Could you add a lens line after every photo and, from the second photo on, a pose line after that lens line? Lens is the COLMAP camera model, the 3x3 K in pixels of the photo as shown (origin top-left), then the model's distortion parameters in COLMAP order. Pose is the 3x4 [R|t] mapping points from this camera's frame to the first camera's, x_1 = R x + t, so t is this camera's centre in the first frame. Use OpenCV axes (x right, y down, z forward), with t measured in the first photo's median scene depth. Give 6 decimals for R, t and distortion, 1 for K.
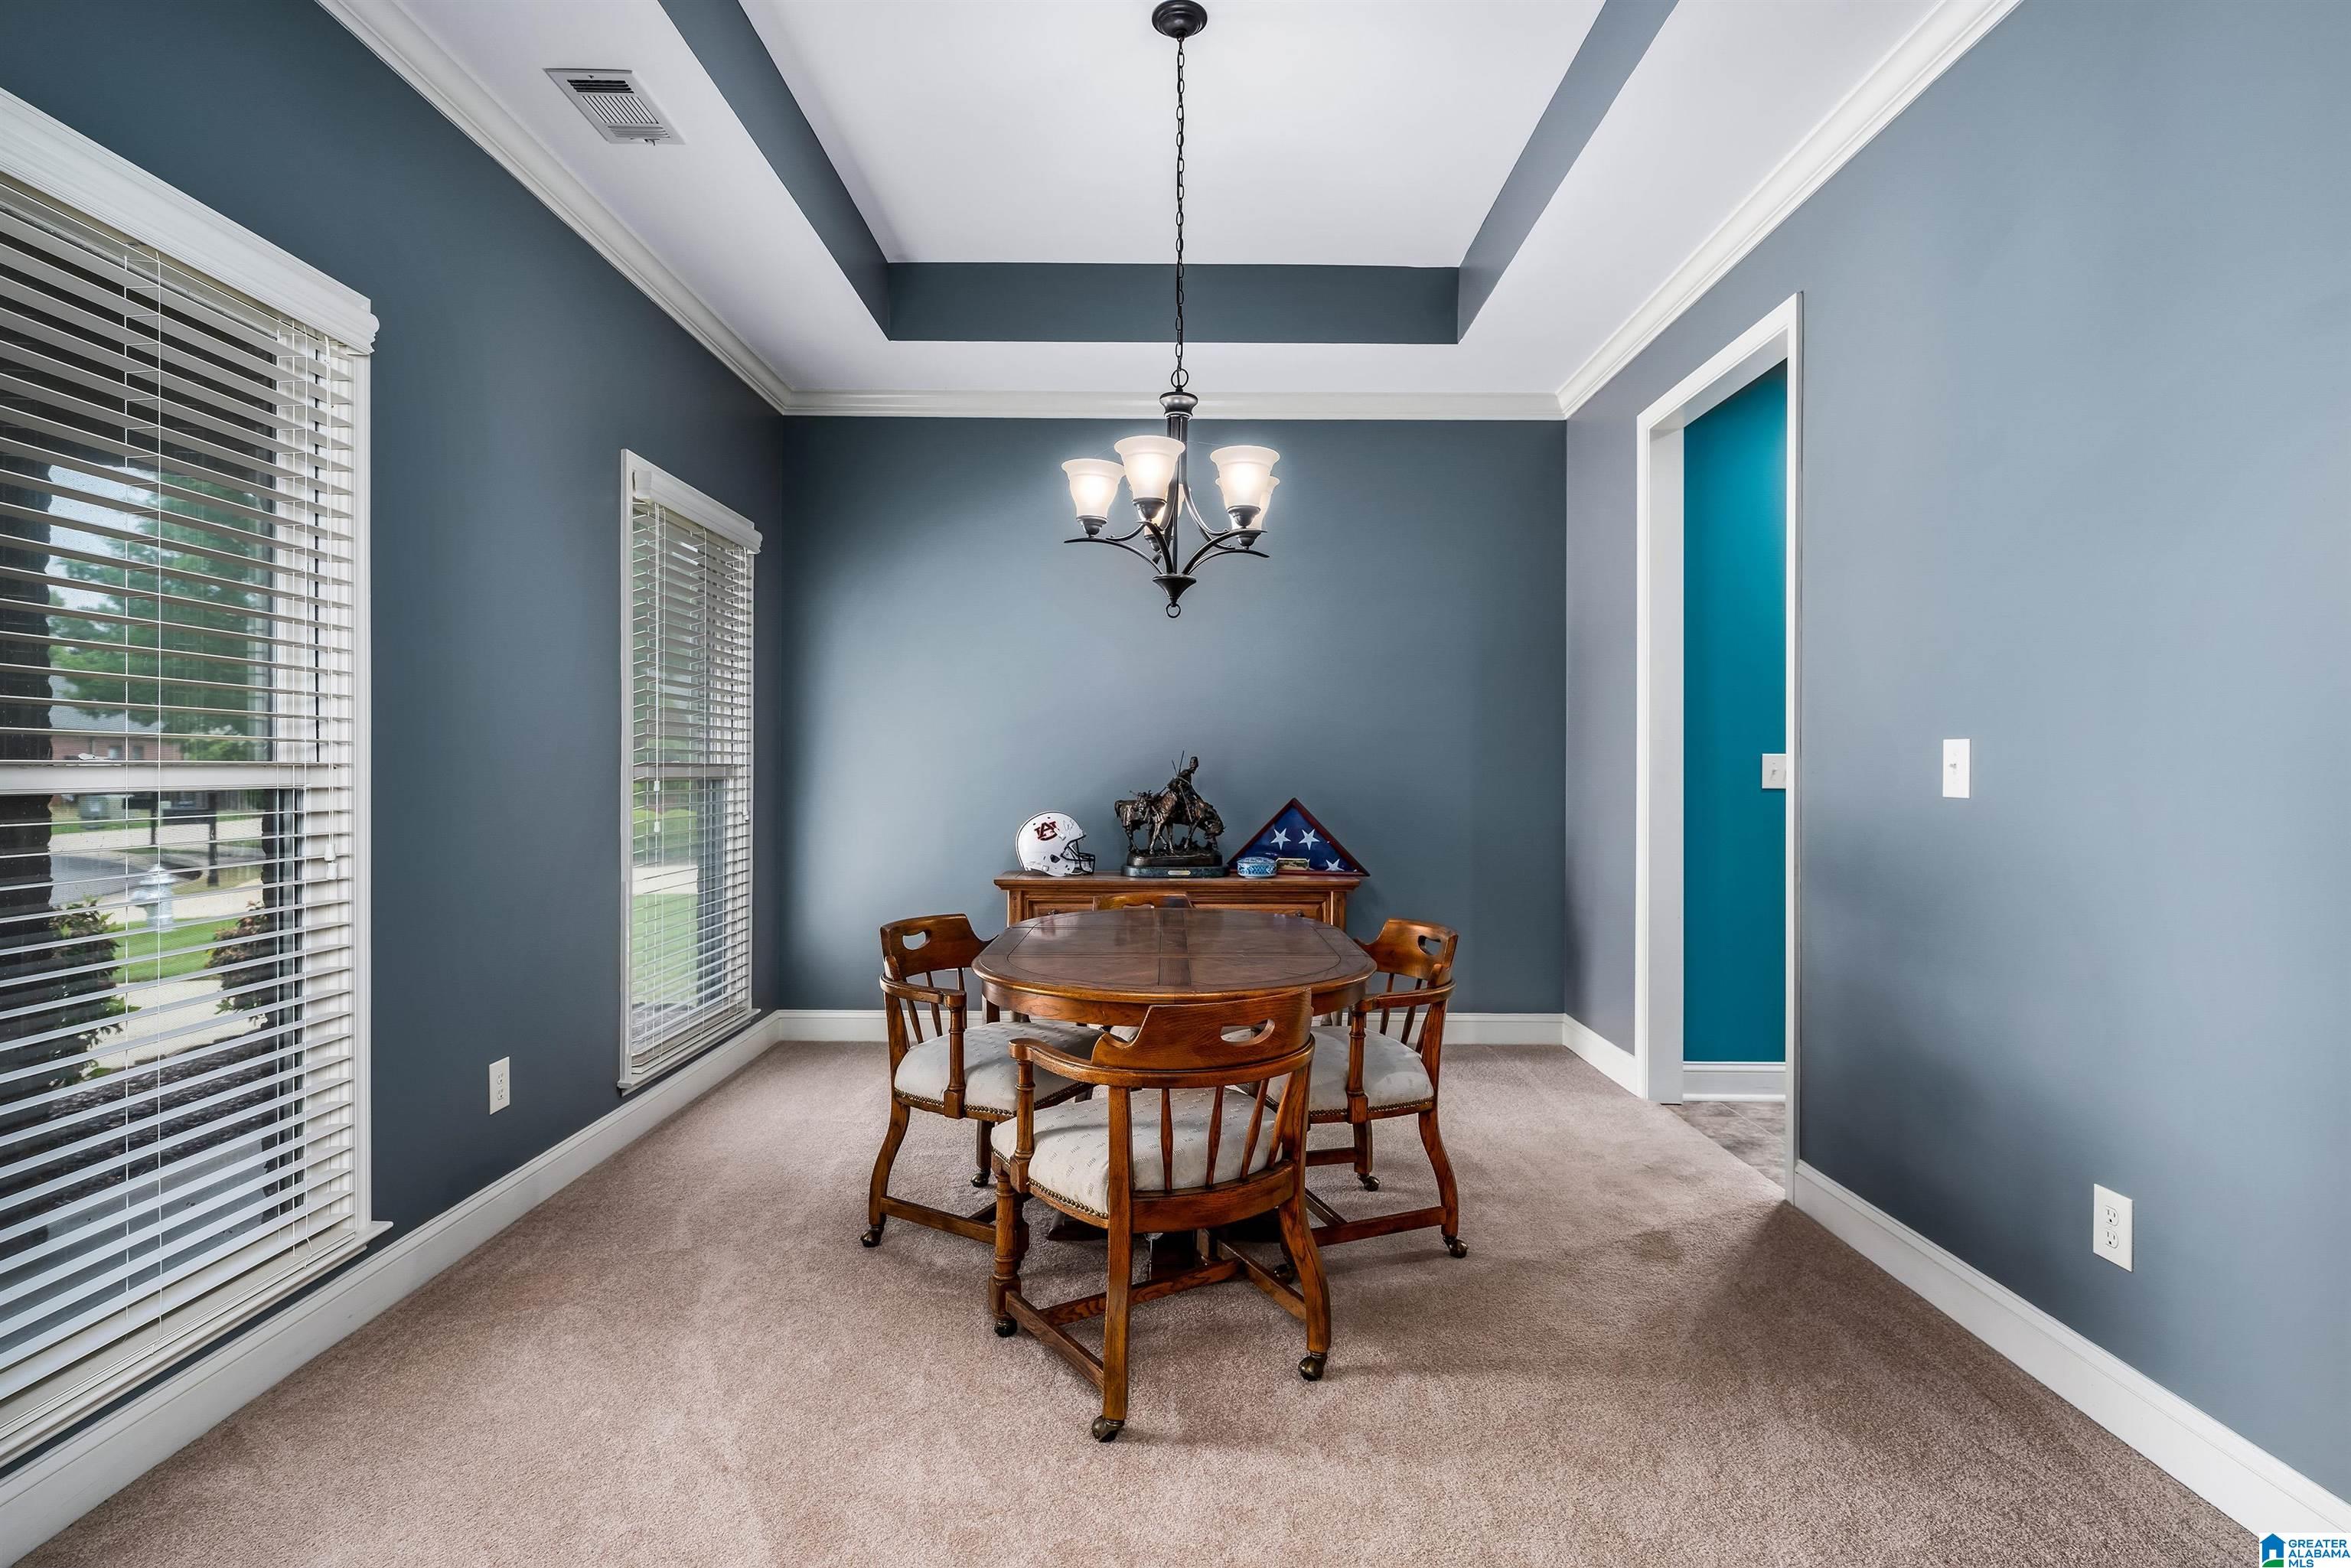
lens RADIAL K [[1155.0, 0, 1172.9], [0, 1155.0, 768.5], [0, 0, 1]] dist [0.008540, 0.000185]
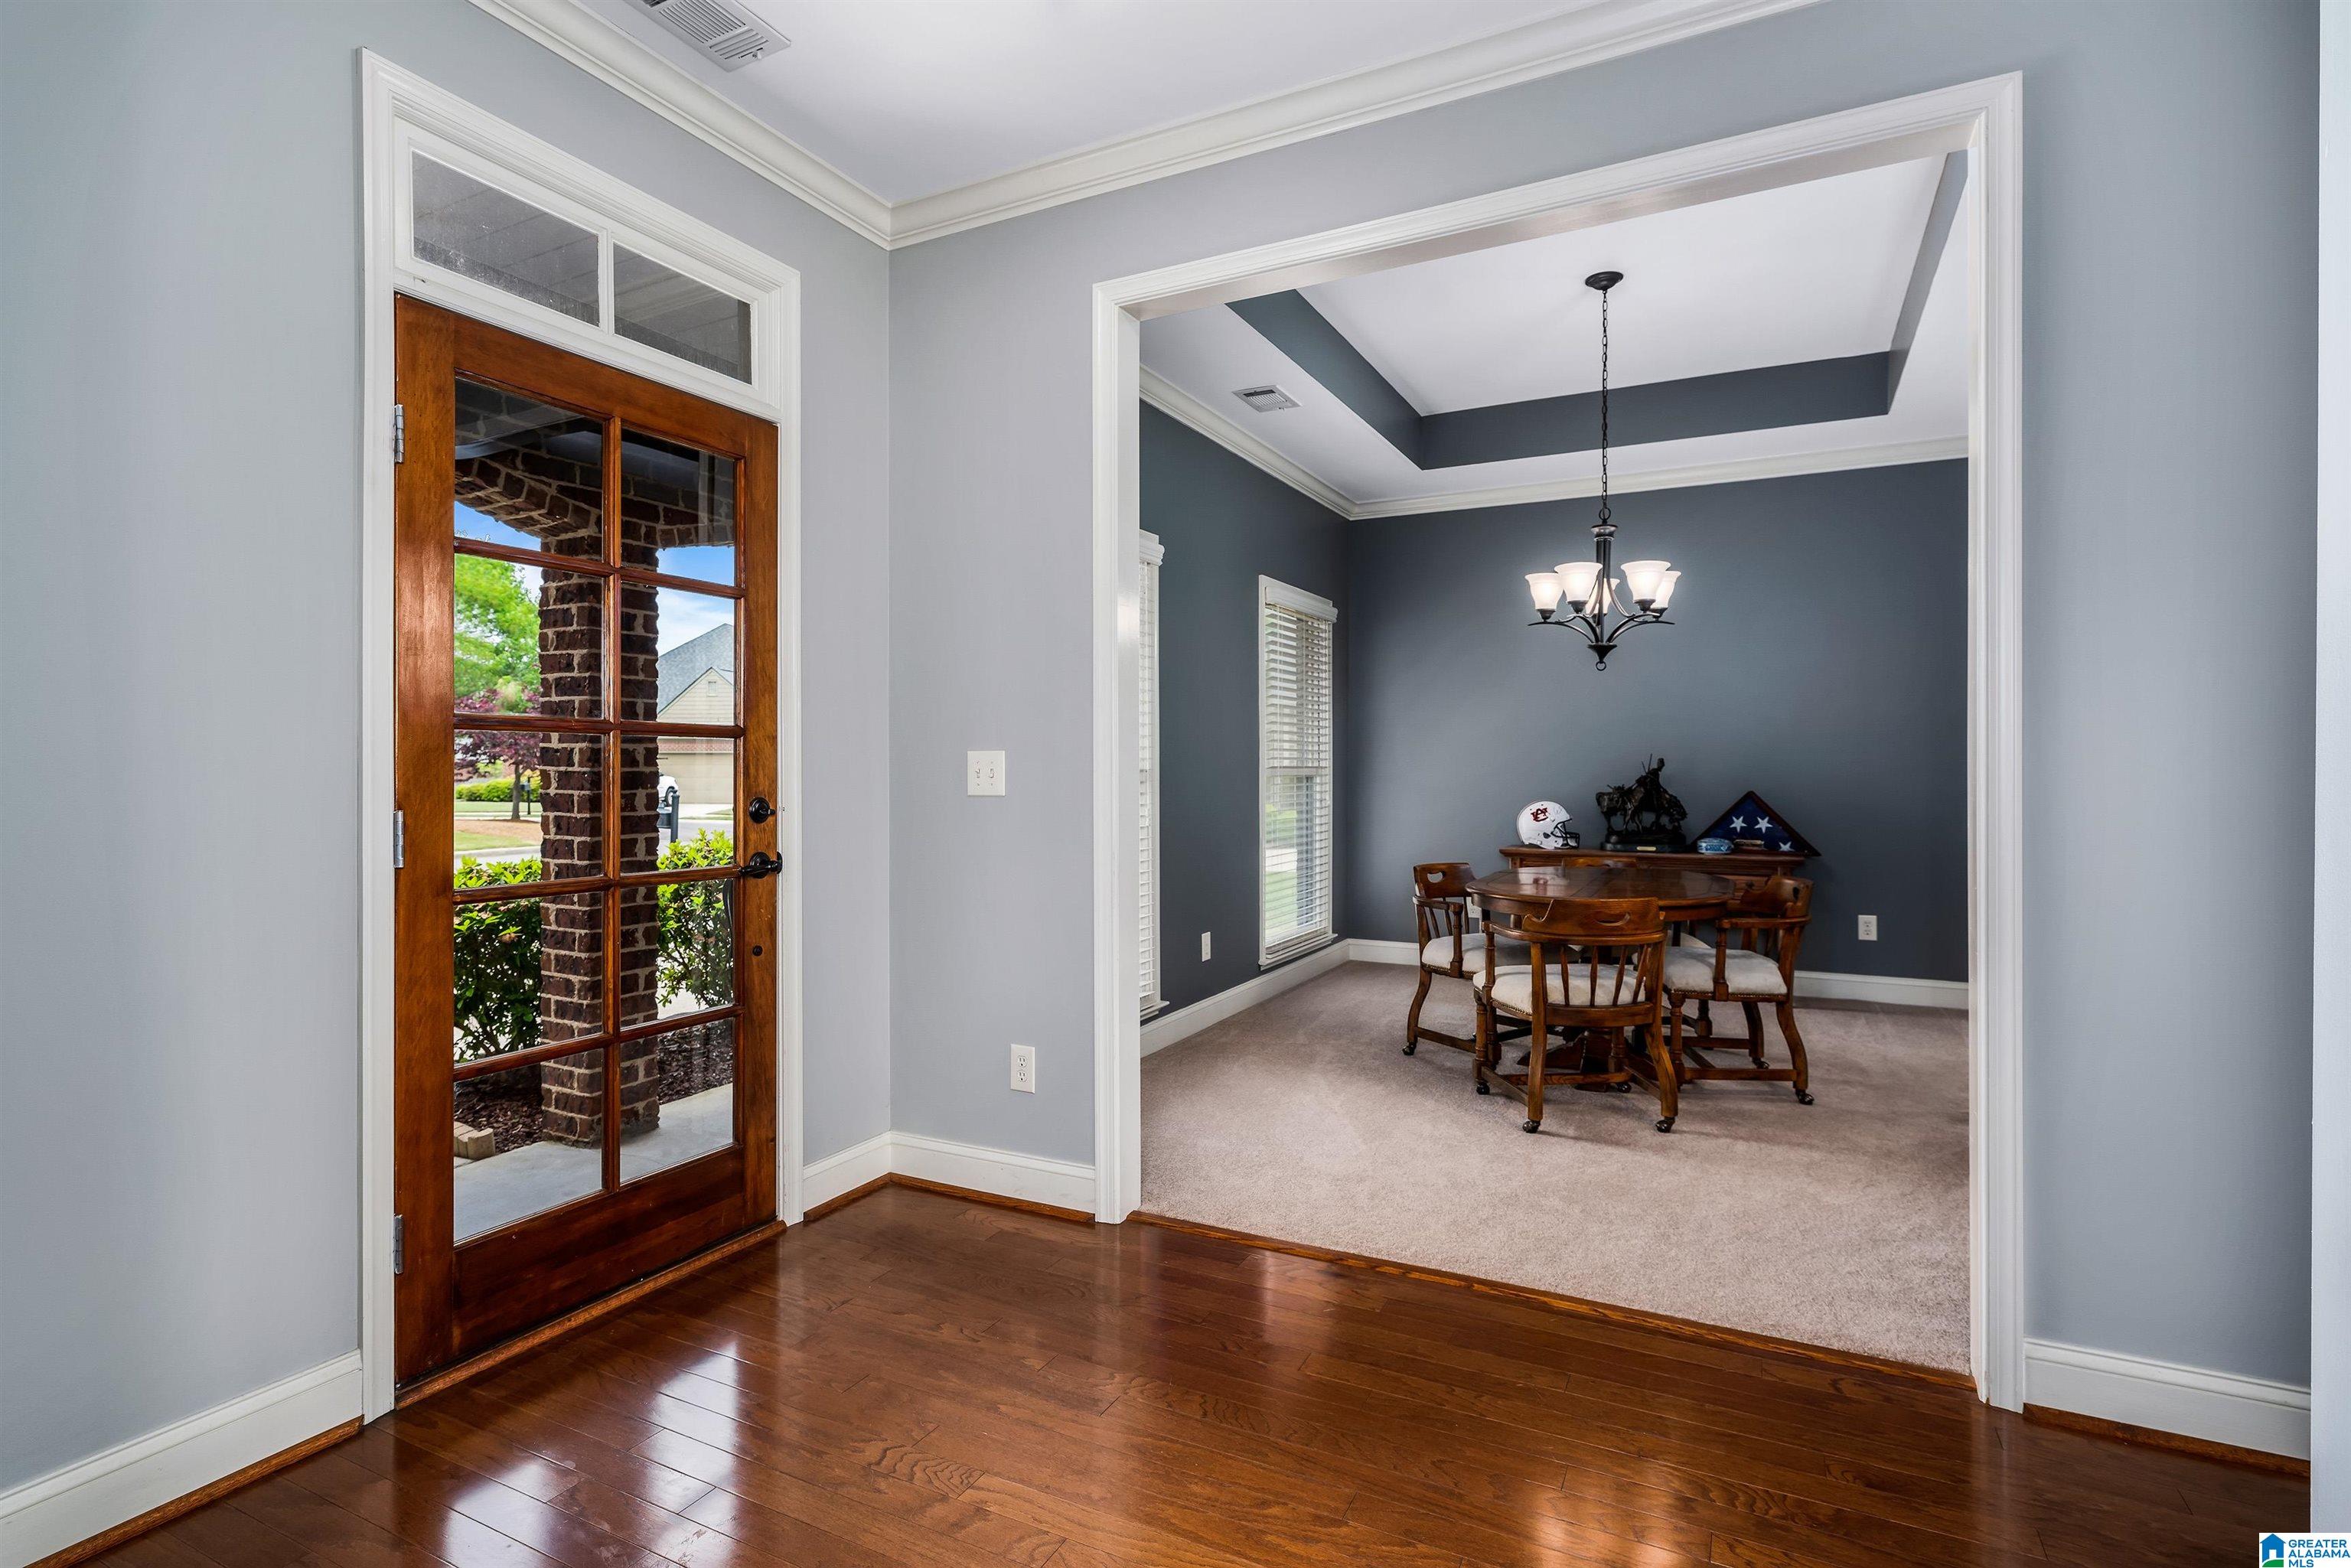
lens RADIAL K [[1155.0, 0, 1172.9], [0, 1155.0, 768.5], [0, 0, 1]] dist [0.008540, 0.000185]
pose [[0.892847, -0.004561, -0.450336, 0.175294], [0.006653, 0.999973, 0.003063, -0.010041], [0.450310, -0.005731, 0.892854, -0.595301]]
